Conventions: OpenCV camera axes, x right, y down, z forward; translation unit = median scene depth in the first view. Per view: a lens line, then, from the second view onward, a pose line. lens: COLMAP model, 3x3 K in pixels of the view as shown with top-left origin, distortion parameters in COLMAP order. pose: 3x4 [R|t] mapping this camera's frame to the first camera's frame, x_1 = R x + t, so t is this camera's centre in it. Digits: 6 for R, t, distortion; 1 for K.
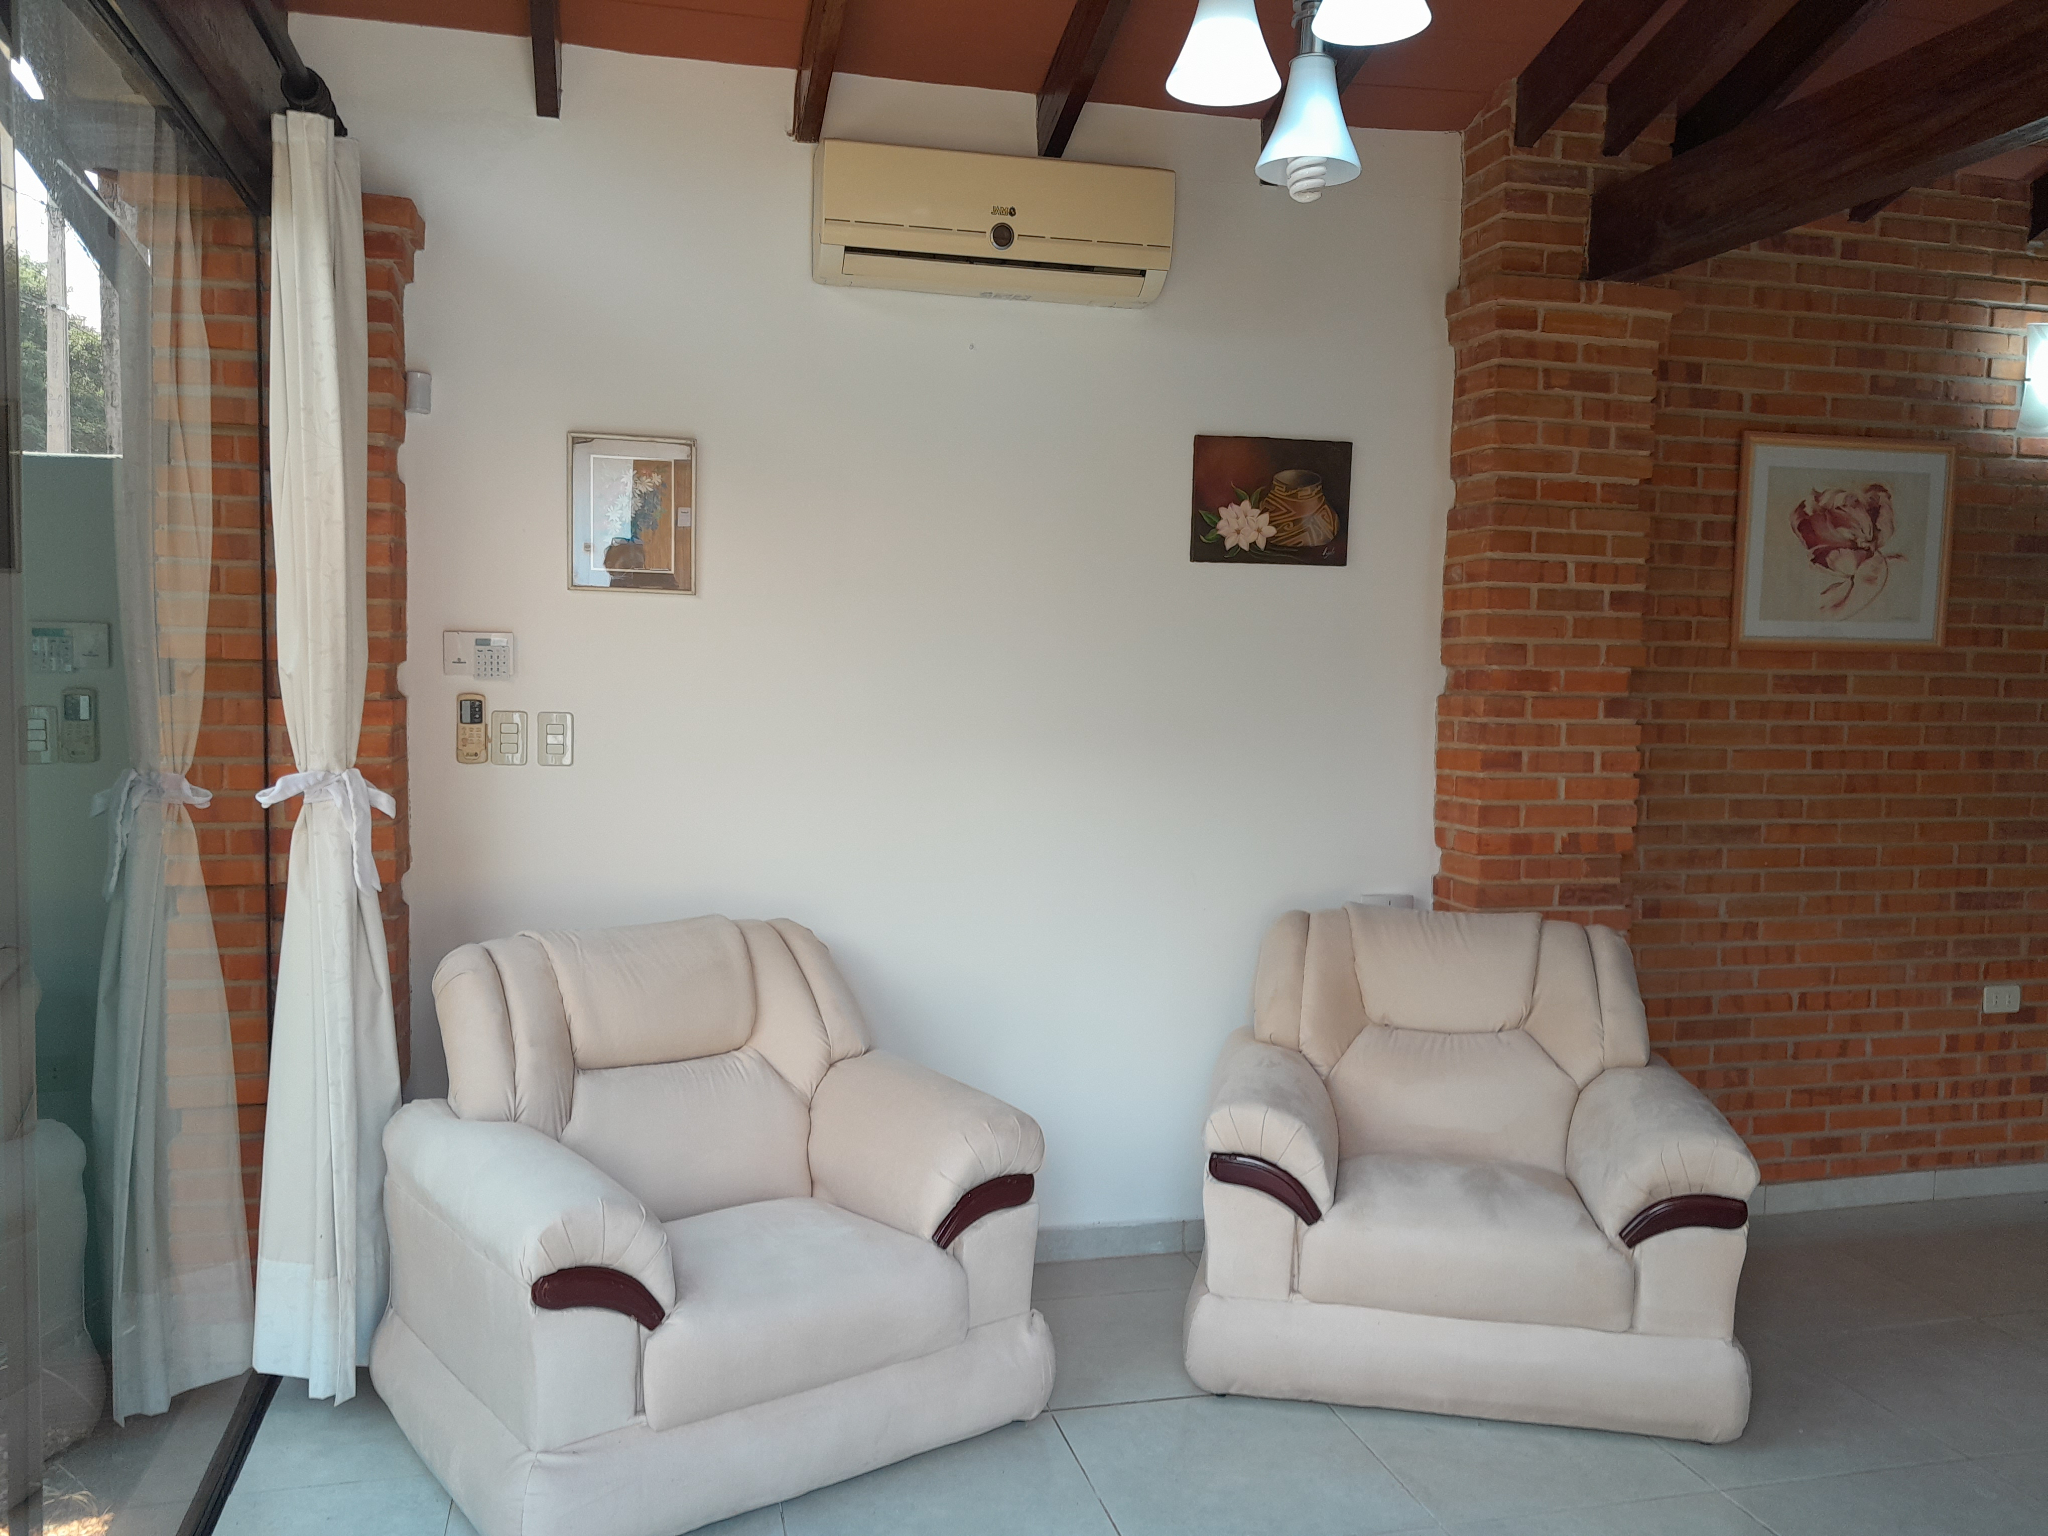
lens RADIAL K [[1620.9, 0, 1028.3], [0, 1620.9, 765.9], [0, 0, 1]] dist [0.020290, -0.023114]
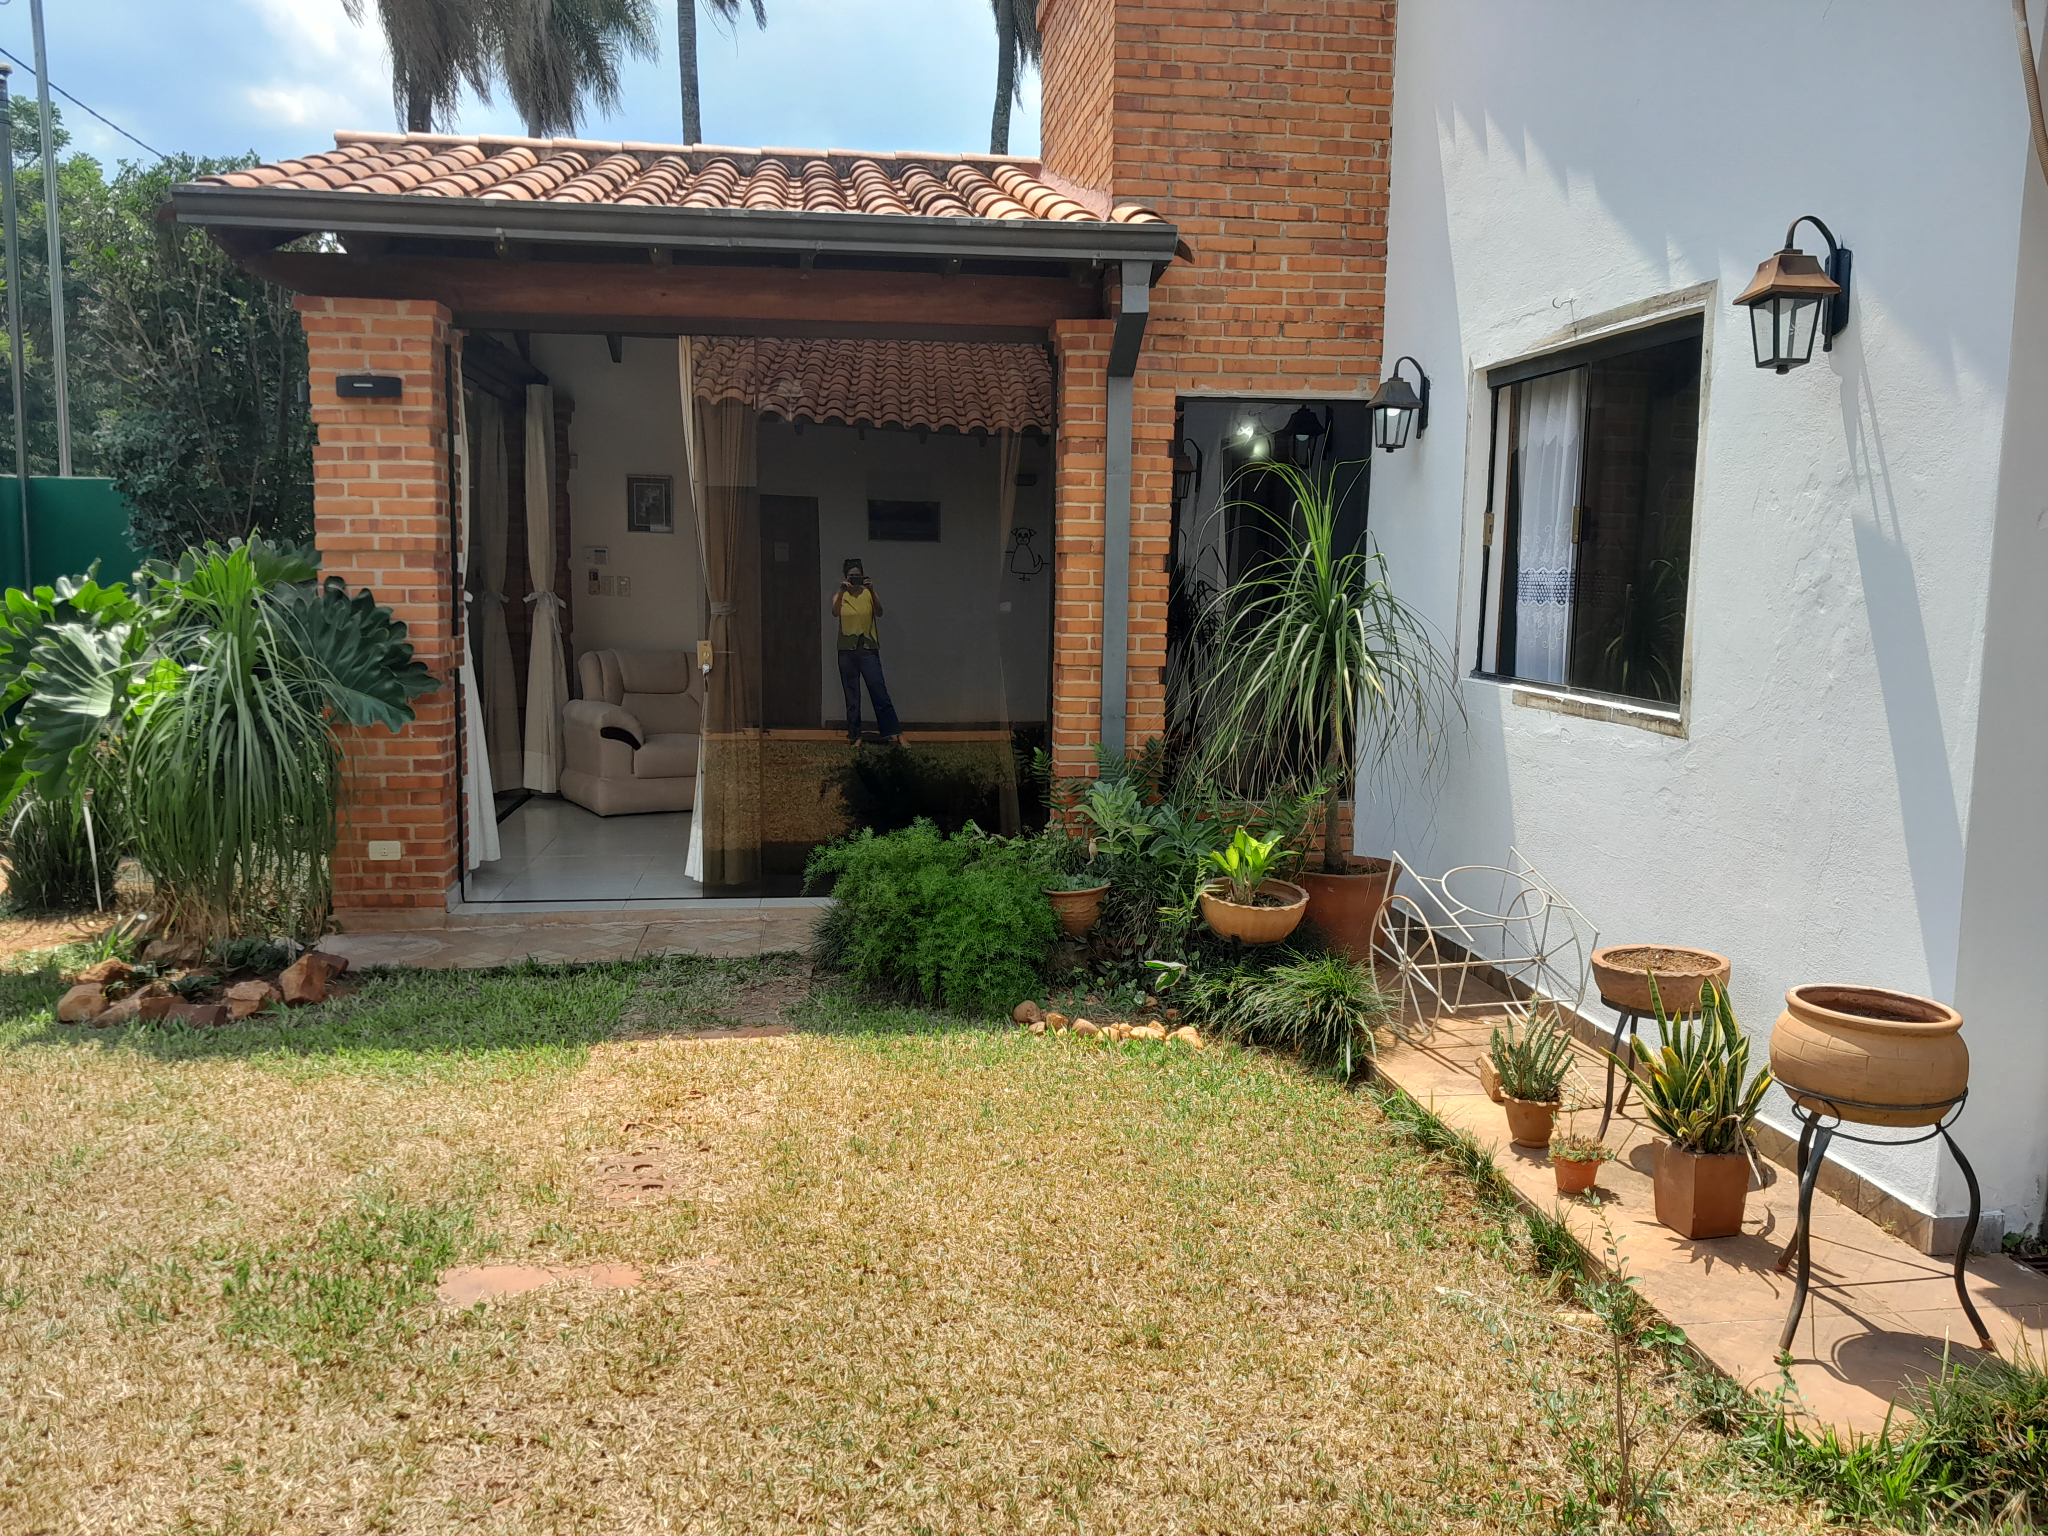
lens RADIAL K [[1620.9, 0, 1020.6], [0, 1620.9, 772.8], [0, 0, 1]] dist [0.020290, -0.023114]
pose [[0.992345, 0.011495, -0.122964, 0.833987], [-0.004955, 0.998563, 0.053358, 0.173417], [0.123401, -0.052340, 0.990976, -1.926998]]
